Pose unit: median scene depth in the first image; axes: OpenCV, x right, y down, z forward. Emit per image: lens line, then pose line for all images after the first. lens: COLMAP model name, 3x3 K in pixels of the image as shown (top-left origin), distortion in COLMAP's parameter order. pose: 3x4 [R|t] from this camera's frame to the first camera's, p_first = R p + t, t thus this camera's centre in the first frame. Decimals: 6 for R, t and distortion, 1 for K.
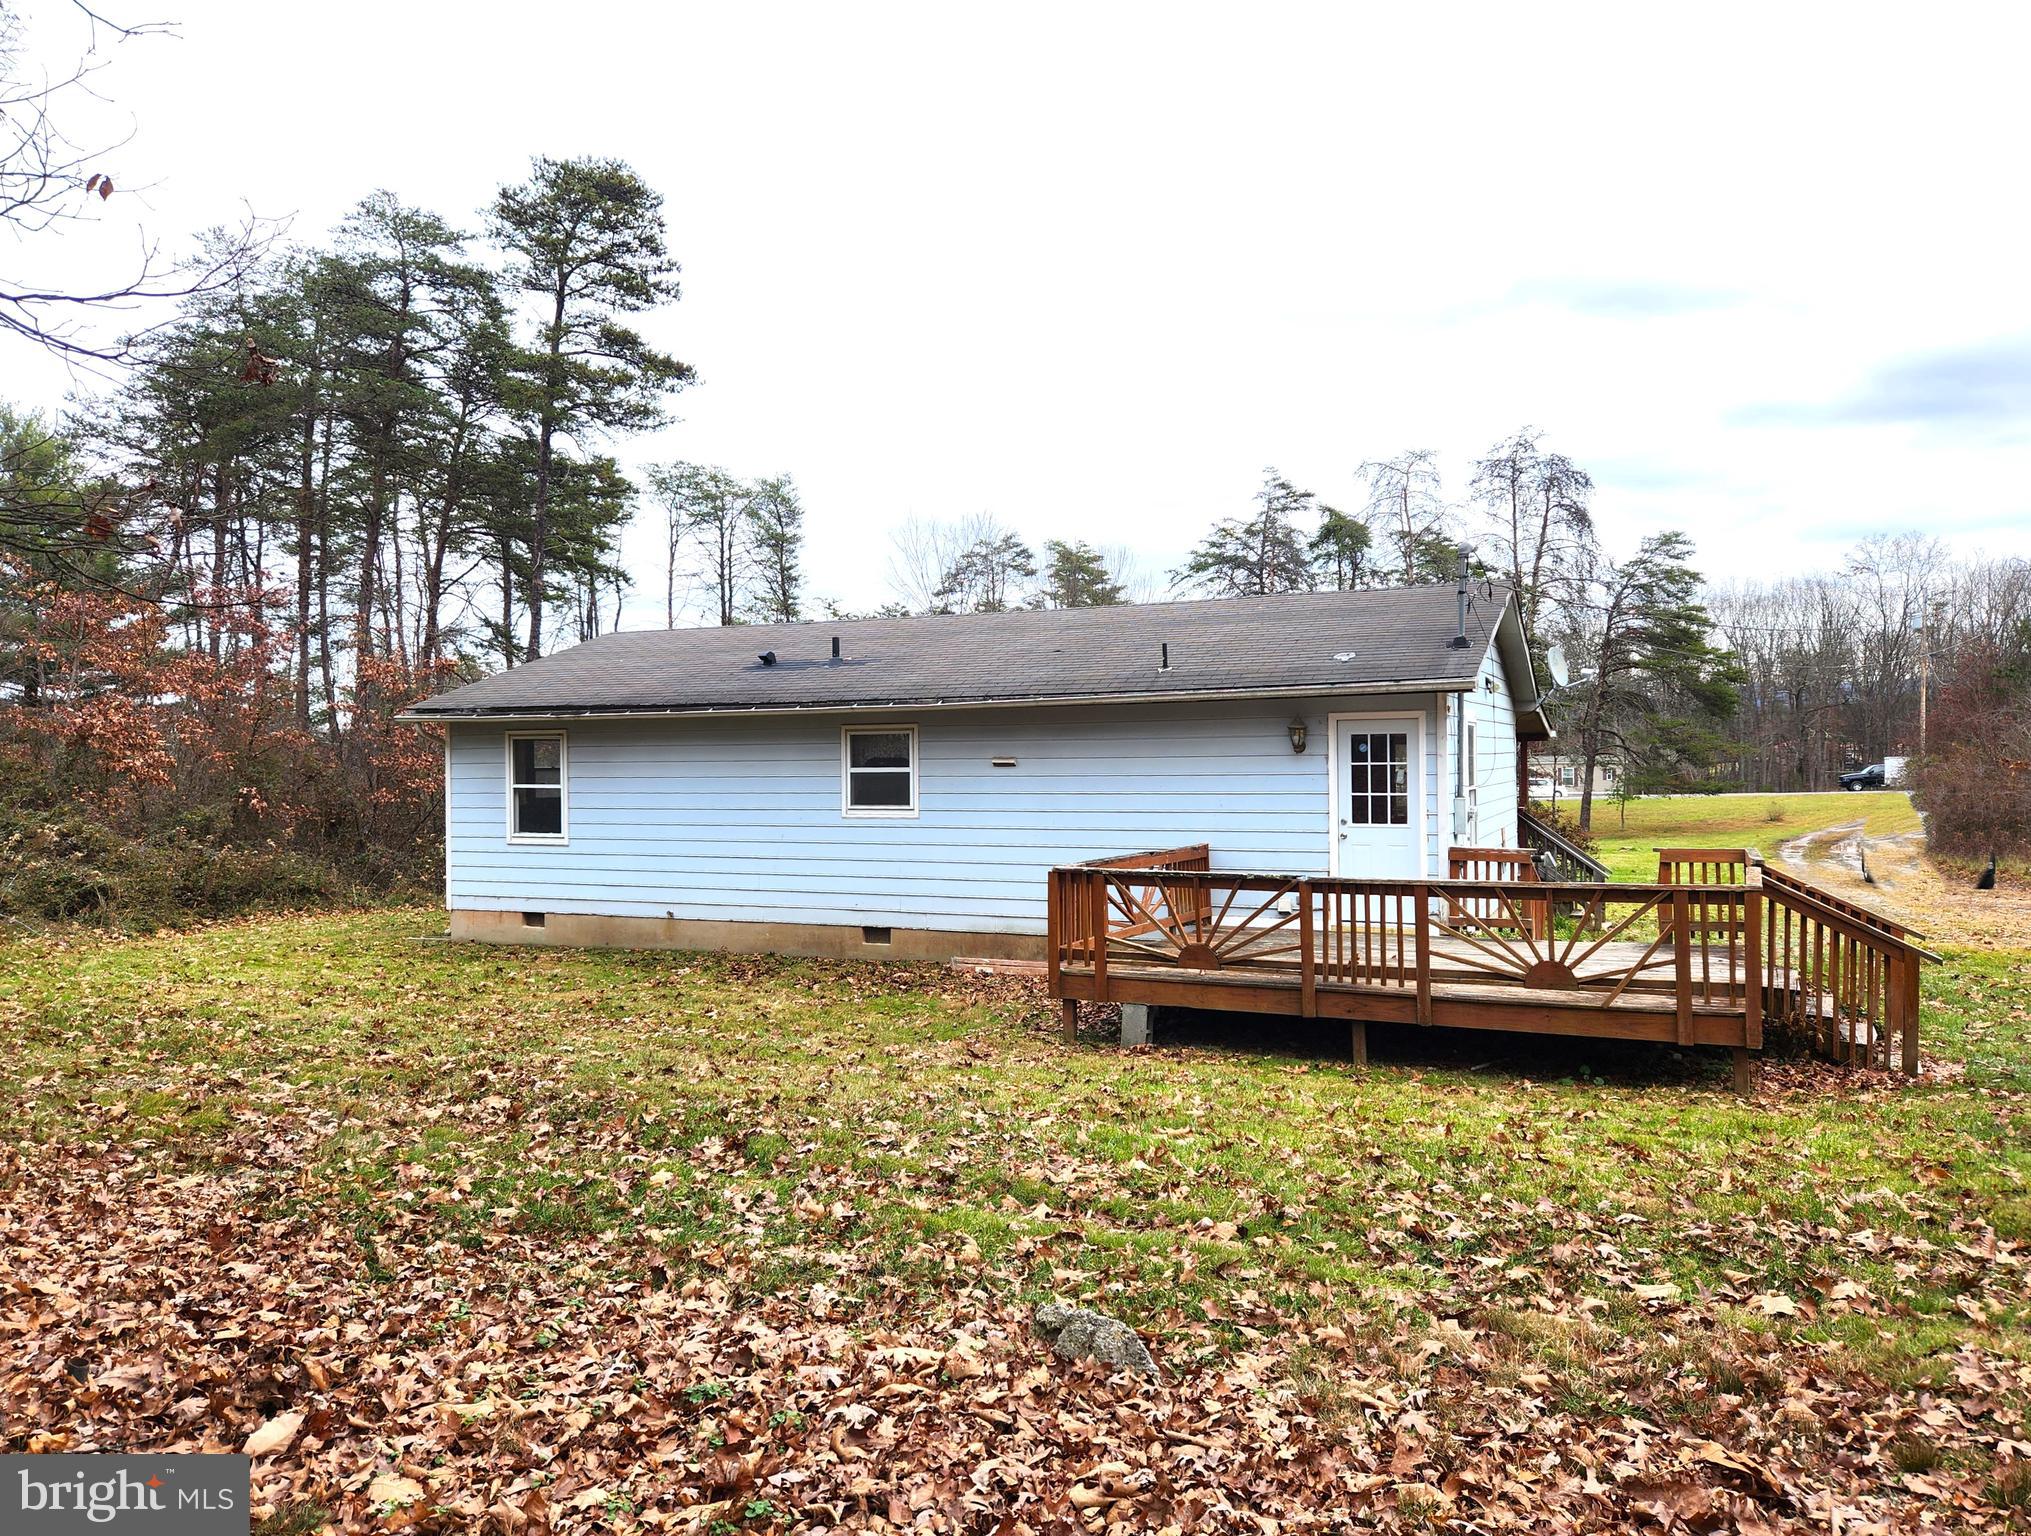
lens RADIAL K [[1380.5, 0, 1015.5], [0, 1380.5, 768.0], [0, 0, 1]] dist [0.139425, -0.181183]
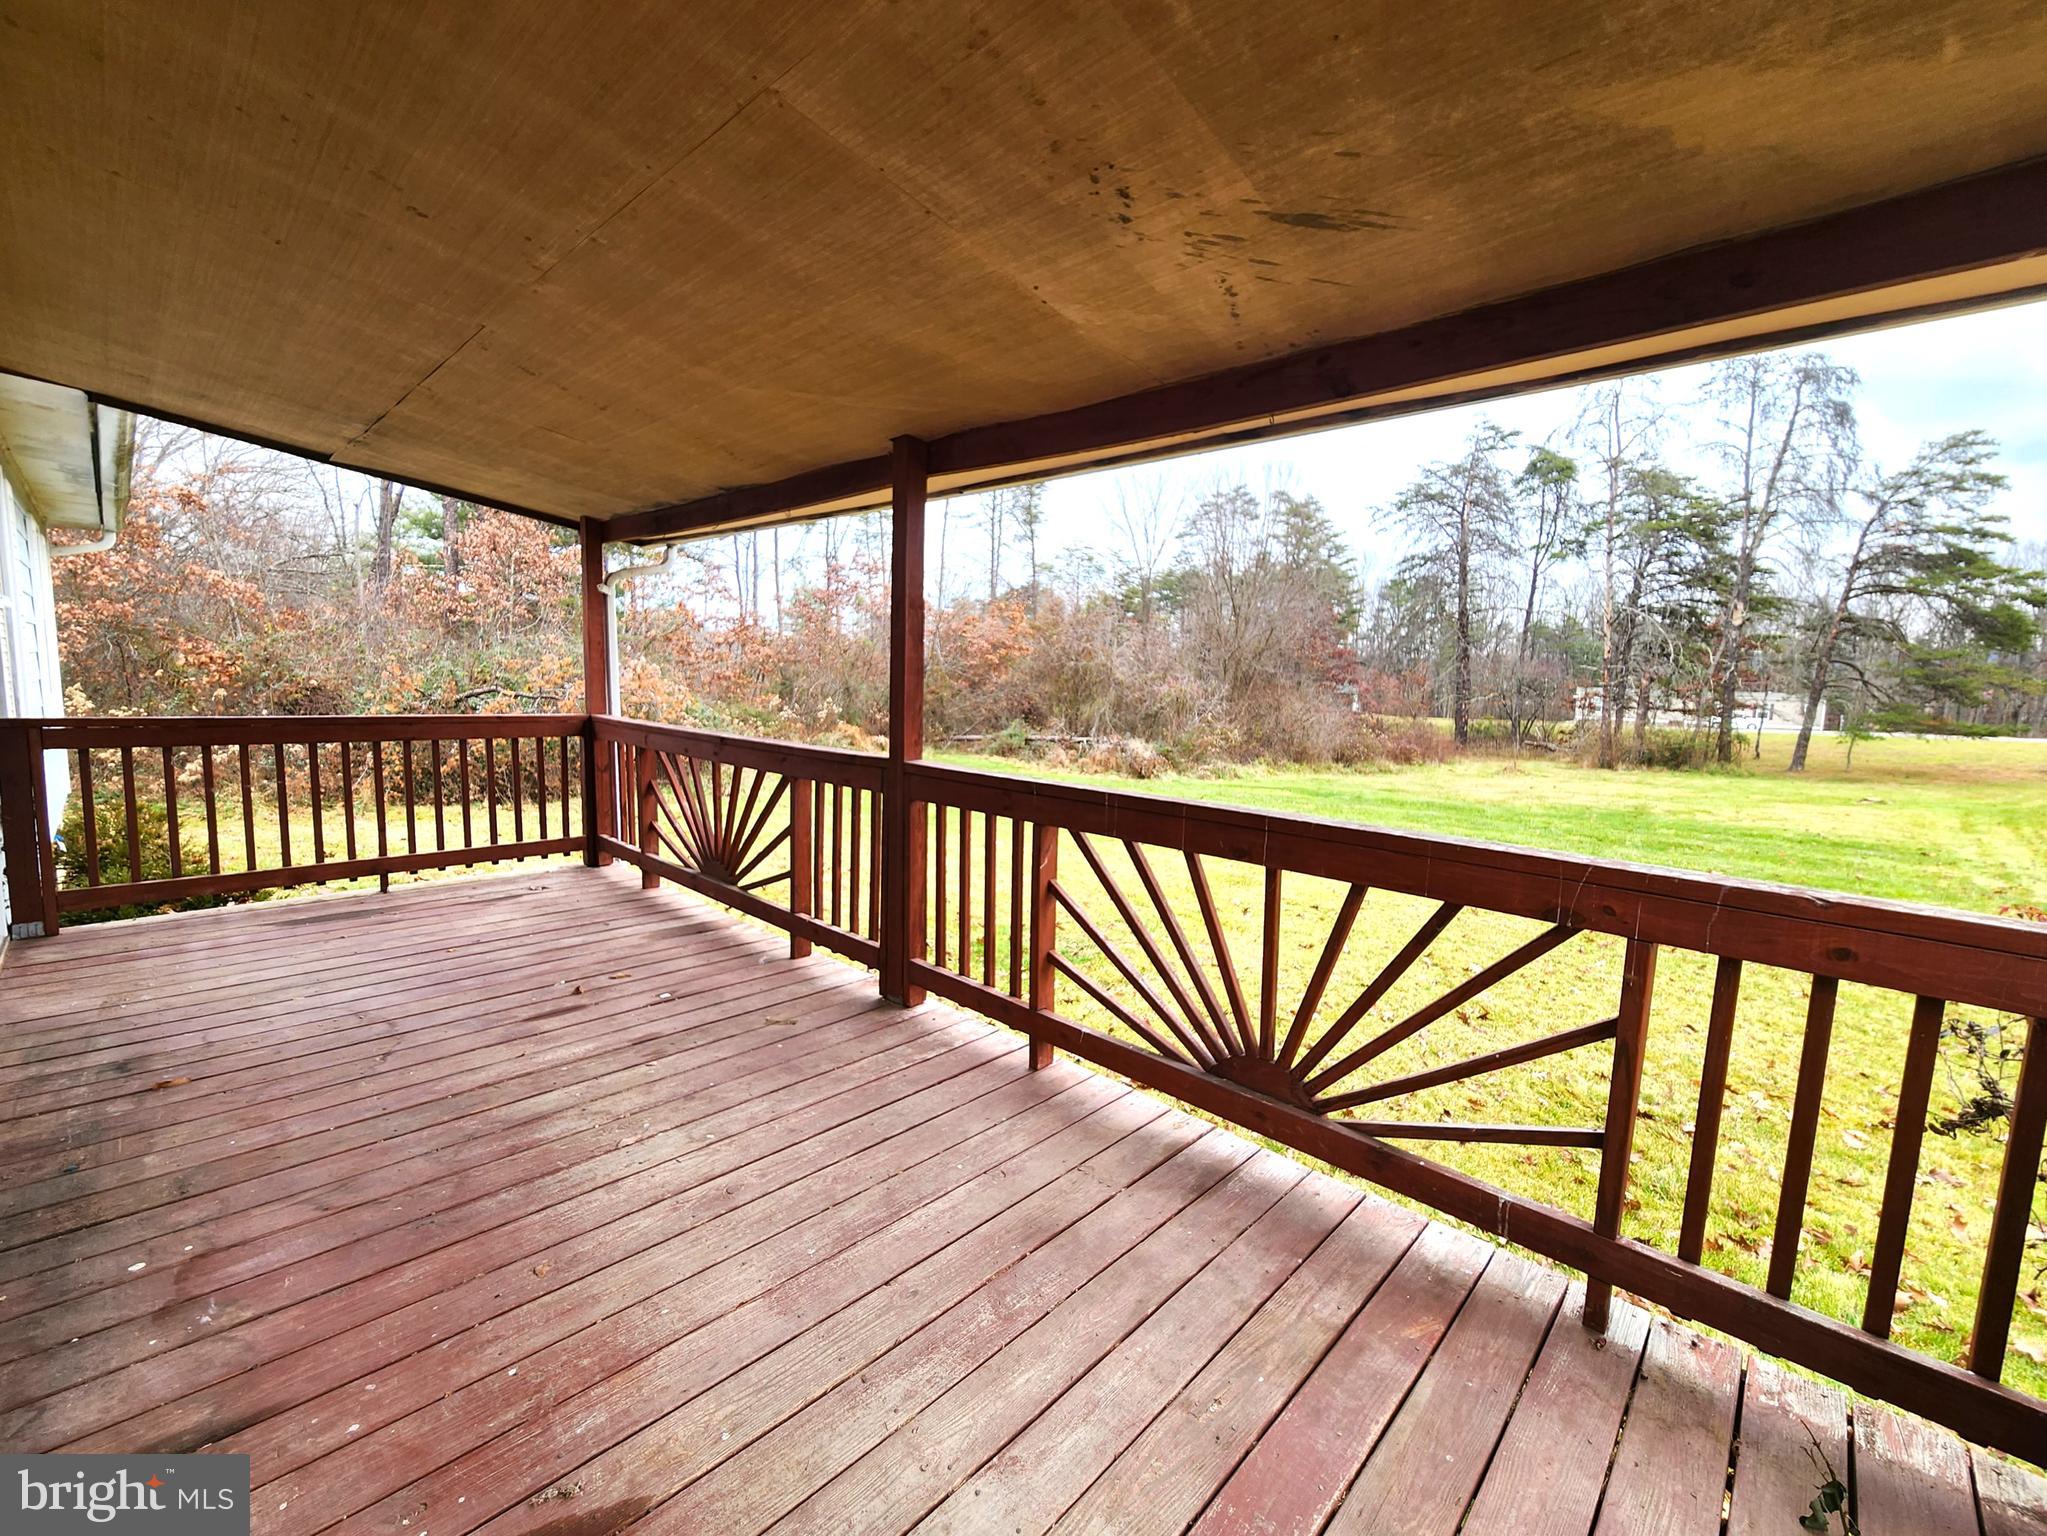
lens RADIAL K [[853.2, 0, 1021.1], [0, 853.2, 763.4], [0, 0, 1]] dist [0.000159, -0.000663]
pose [[0.945179, 0.070596, -0.318832, 0.213709], [-0.038517, 0.993638, 0.105830, 0.003148], [0.324274, -0.087748, 0.941885, 0.658938]]
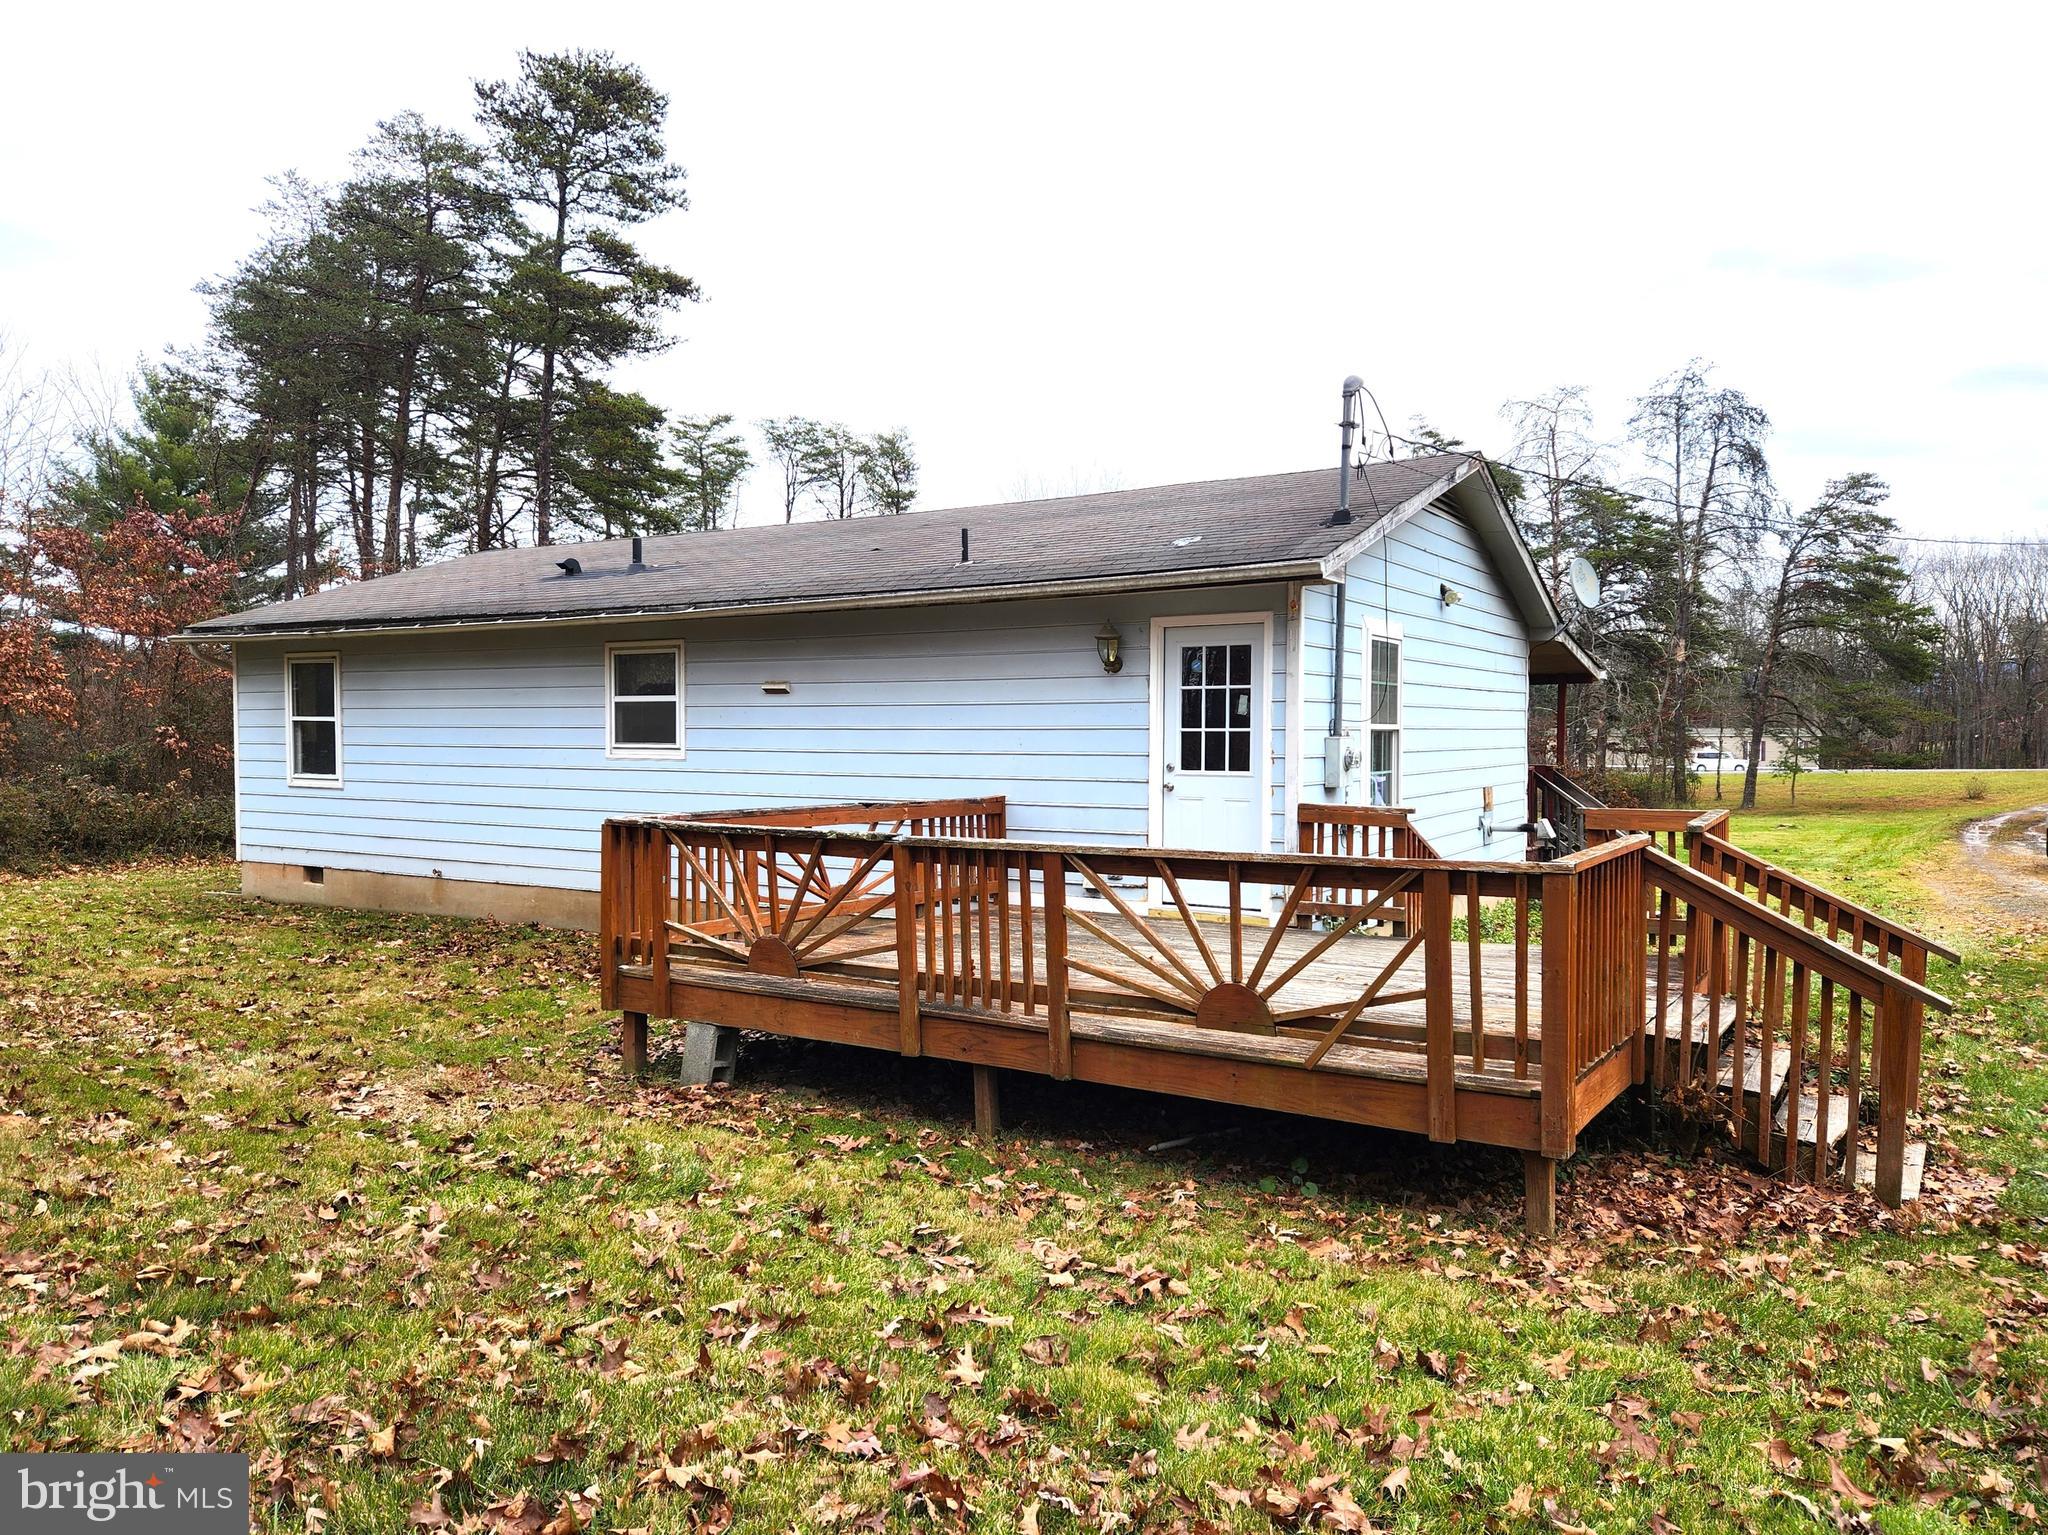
lens RADIAL K [[1355.3, 0, 1028.5], [0, 1355.3, 778.8], [0, 0, 1]] dist [0.122994, -0.138391]
pose [[0.992827, 0.016426, -0.118425, 0.105333], [-0.012774, 0.999421, 0.031535, 0.009809], [0.118875, -0.029796, 0.992462, 0.121982]]
